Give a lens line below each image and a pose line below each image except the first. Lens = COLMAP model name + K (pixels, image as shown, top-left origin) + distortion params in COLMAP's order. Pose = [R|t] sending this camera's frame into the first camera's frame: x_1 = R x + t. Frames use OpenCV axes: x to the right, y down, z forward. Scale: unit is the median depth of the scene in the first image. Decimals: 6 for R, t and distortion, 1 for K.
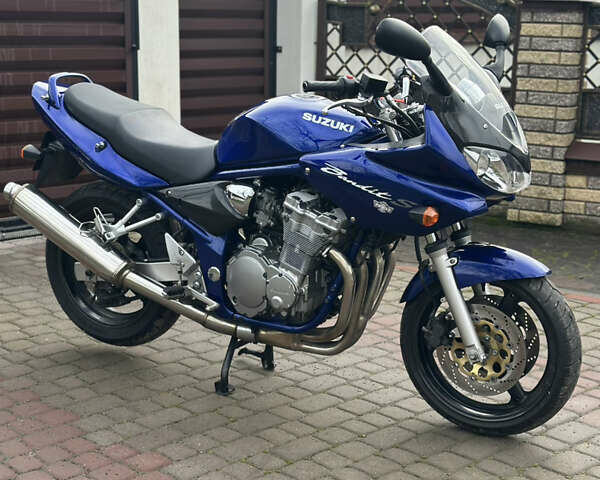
lens RADIAL K [[1107.4, 0, 300.6], [0, 1107.4, 250.7], [0, 0, 1]] dist [0.133575, 0.031220]
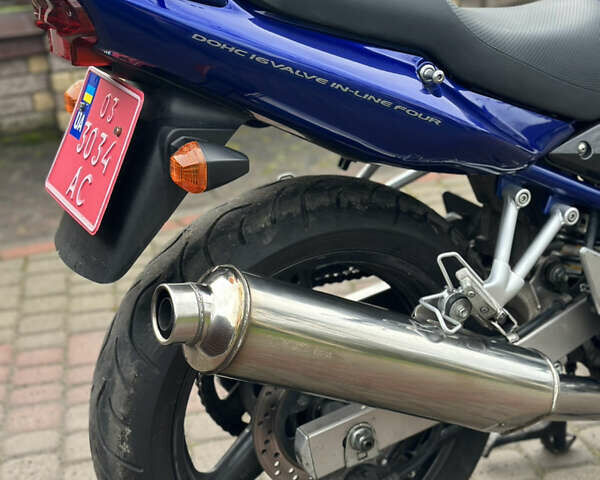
lens RADIAL K [[1107.4, 0, 300.6], [0, 1107.4, 250.7], [0, 0, 1]] dist [0.133575, 0.031220]
pose [[0.544747, -0.341629, 0.765859, -0.495516], [0.259655, 0.937092, 0.233321, -0.138351], [-0.797389, 0.071758, 0.599183, 0.858843]]
